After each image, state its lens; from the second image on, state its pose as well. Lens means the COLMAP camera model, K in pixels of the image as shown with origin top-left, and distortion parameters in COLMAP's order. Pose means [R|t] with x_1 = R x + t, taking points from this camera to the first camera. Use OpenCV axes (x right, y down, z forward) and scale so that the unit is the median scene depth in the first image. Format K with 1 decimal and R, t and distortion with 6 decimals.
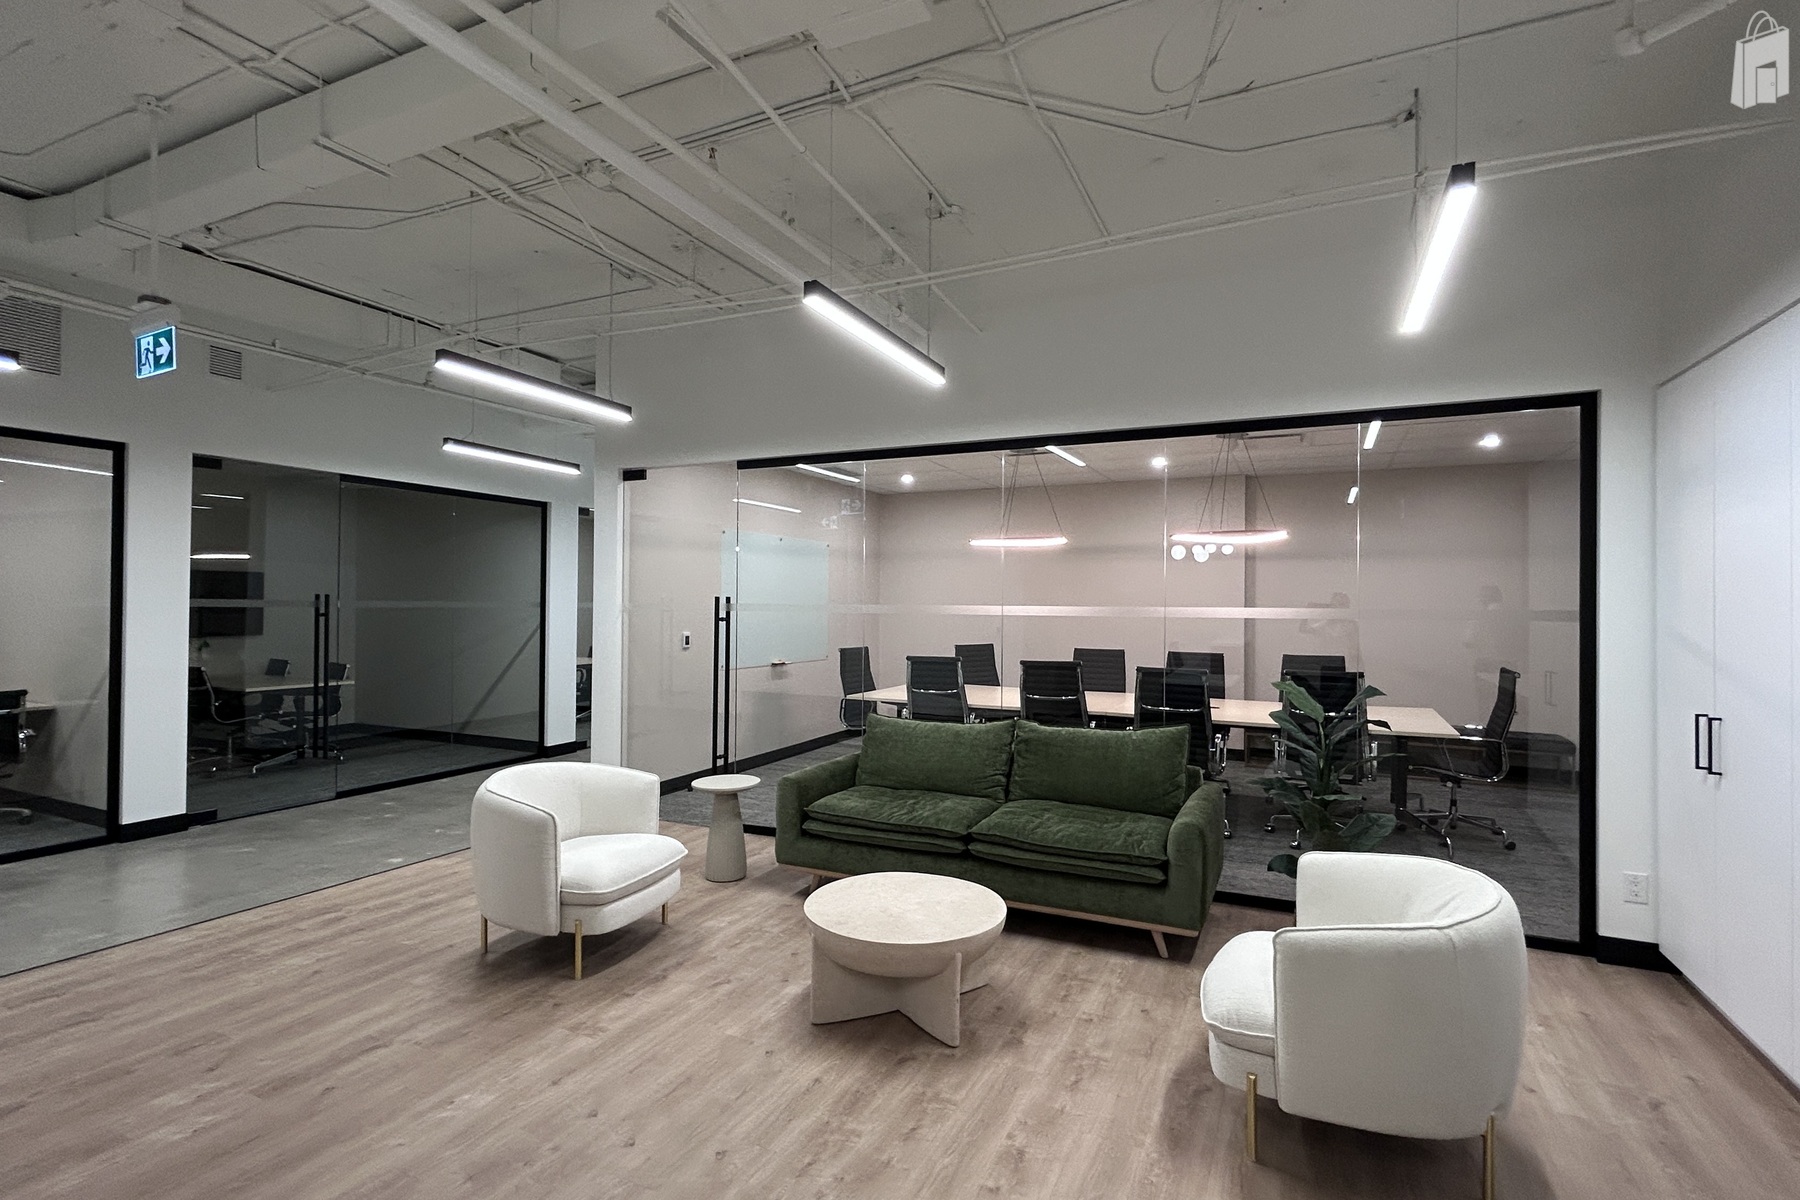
lens RADIAL K [[858.3, 0, 900.0], [0, 858.3, 600.0], [0, 0, 1]] dist [-0.015107, 0.010630]
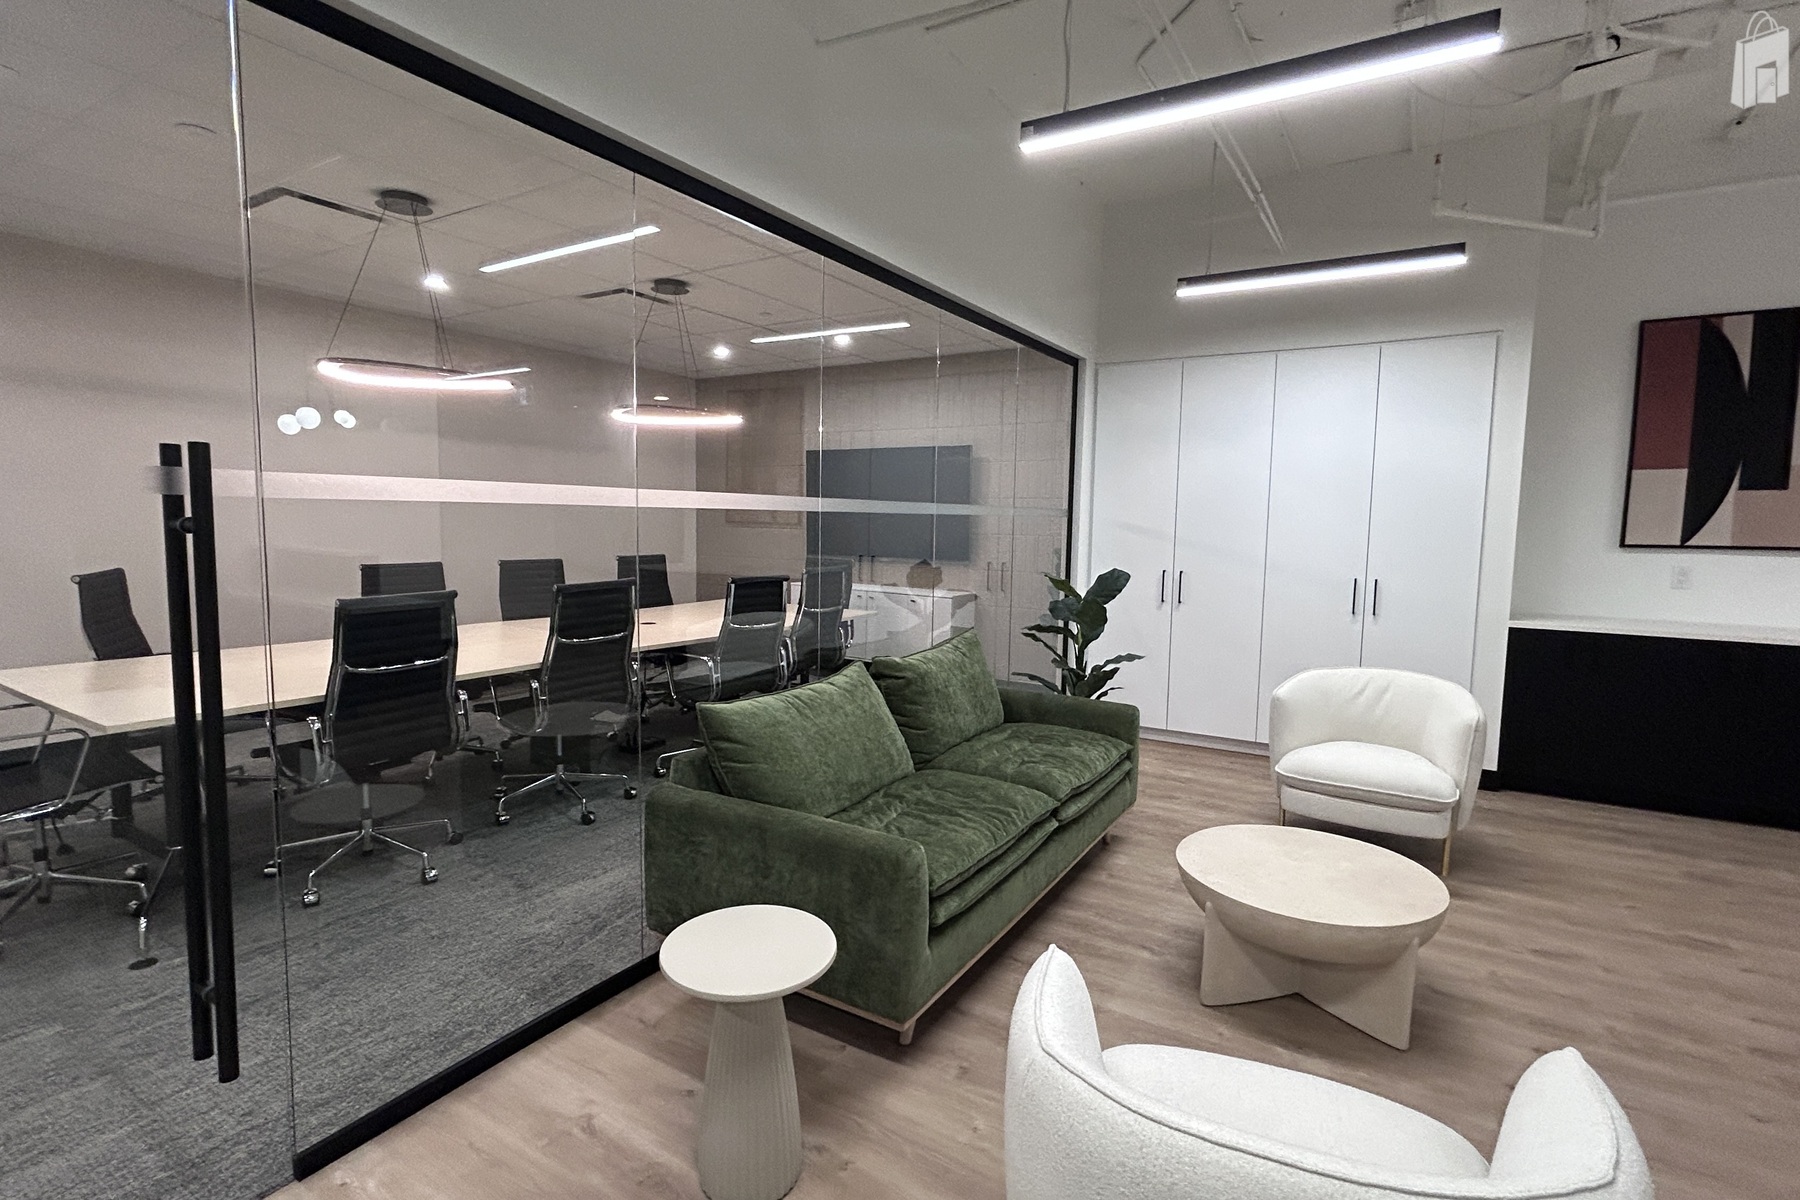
lens RADIAL K [[858.3, 0, 900.0], [0, 858.3, 600.0], [0, 0, 1]] dist [-0.015107, 0.010630]
pose [[0.098826, -0.099851, 0.990082, -0.817262], [-0.026878, 0.994322, 0.102961, 0.027525], [-0.994742, -0.036787, 0.095581, 1.322924]]
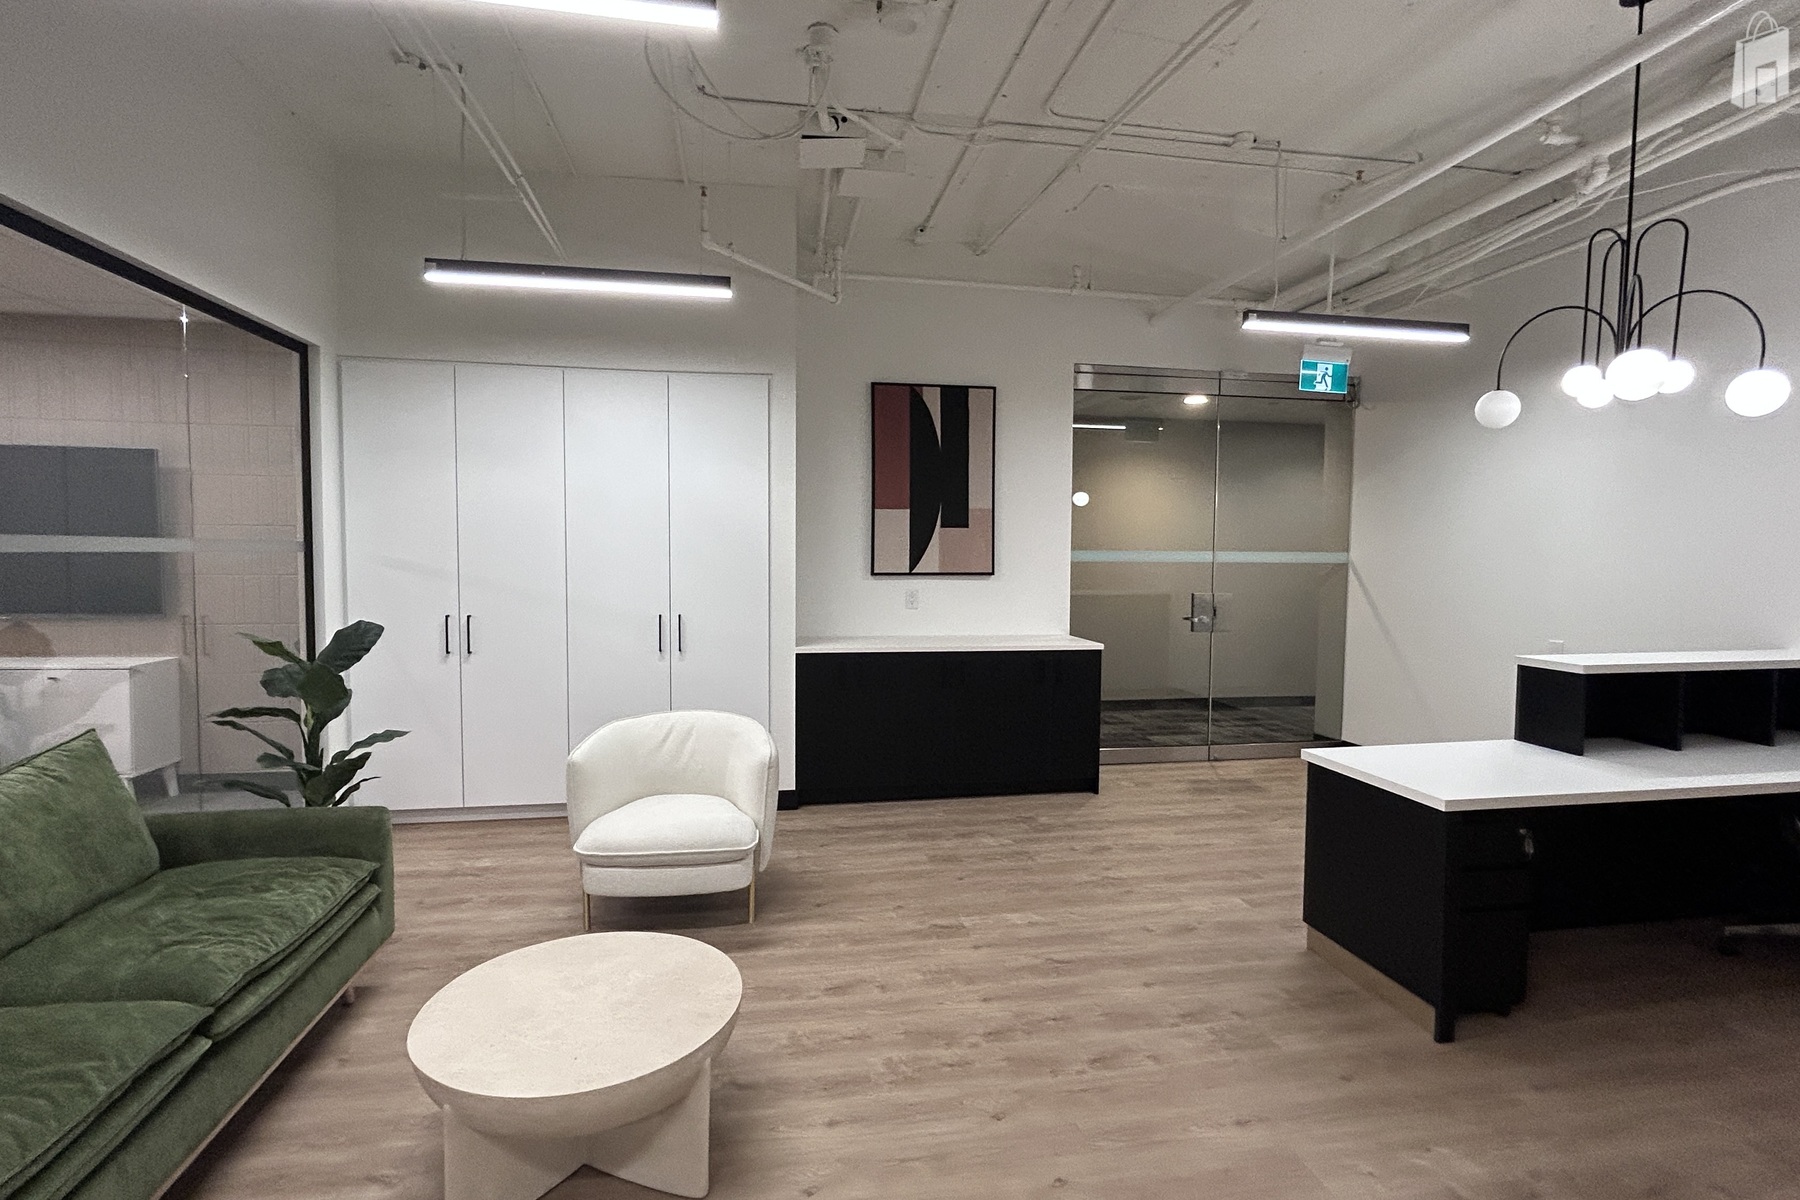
lens RADIAL K [[858.3, 0, 900.0], [0, 858.3, 600.0], [0, 0, 1]] dist [-0.015107, 0.010630]
pose [[-0.589004, -0.056214, 0.806173, -0.643088], [-0.024290, 0.998358, 0.051869, 0.013497], [-0.807765, 0.010969, -0.589402, 1.193539]]
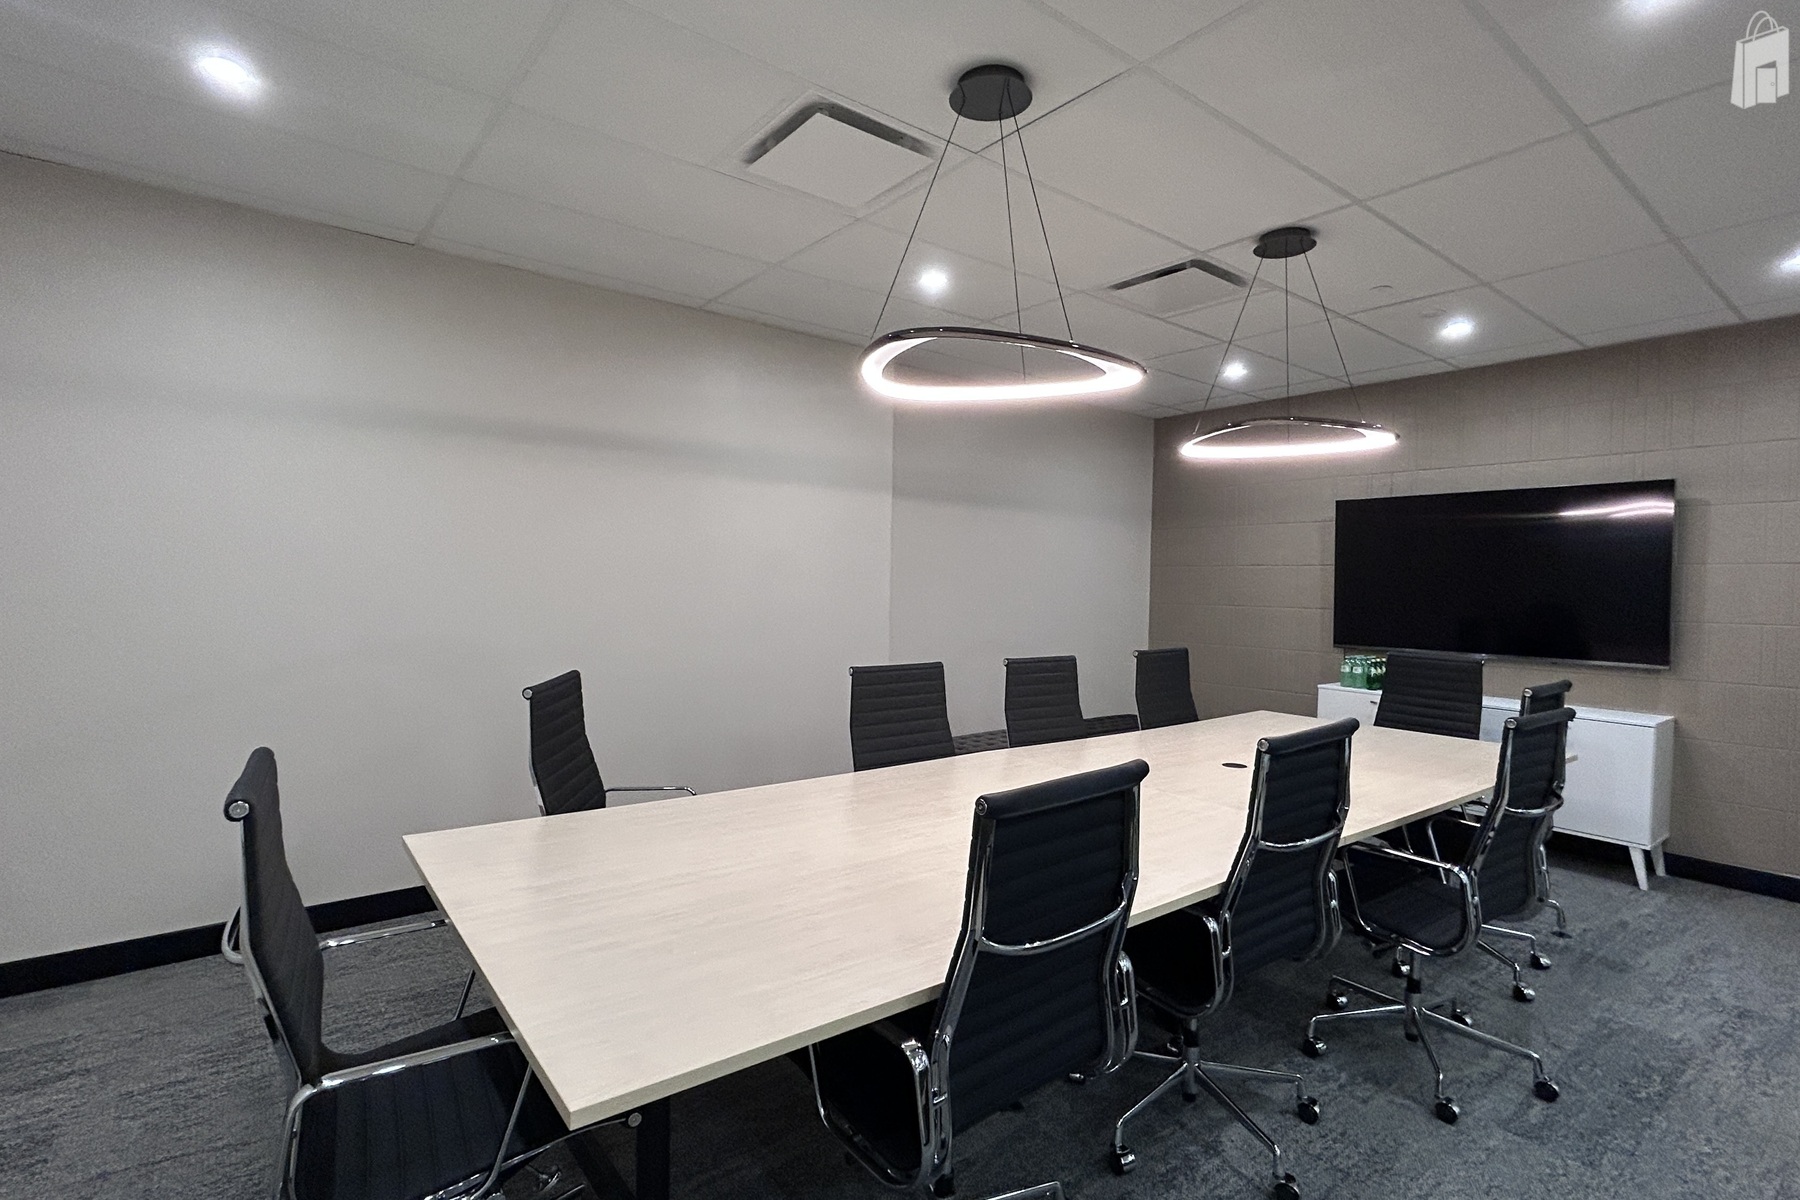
lens RADIAL K [[858.3, 0, 900.0], [0, 858.3, 600.0], [0, 0, 1]] dist [-0.015107, 0.010630]
pose [[0.434378, -0.019350, 0.900523, -0.358600], [-0.018179, 0.999377, 0.030243, 0.028008], [-0.900547, -0.029507, 0.433755, 1.874229]]
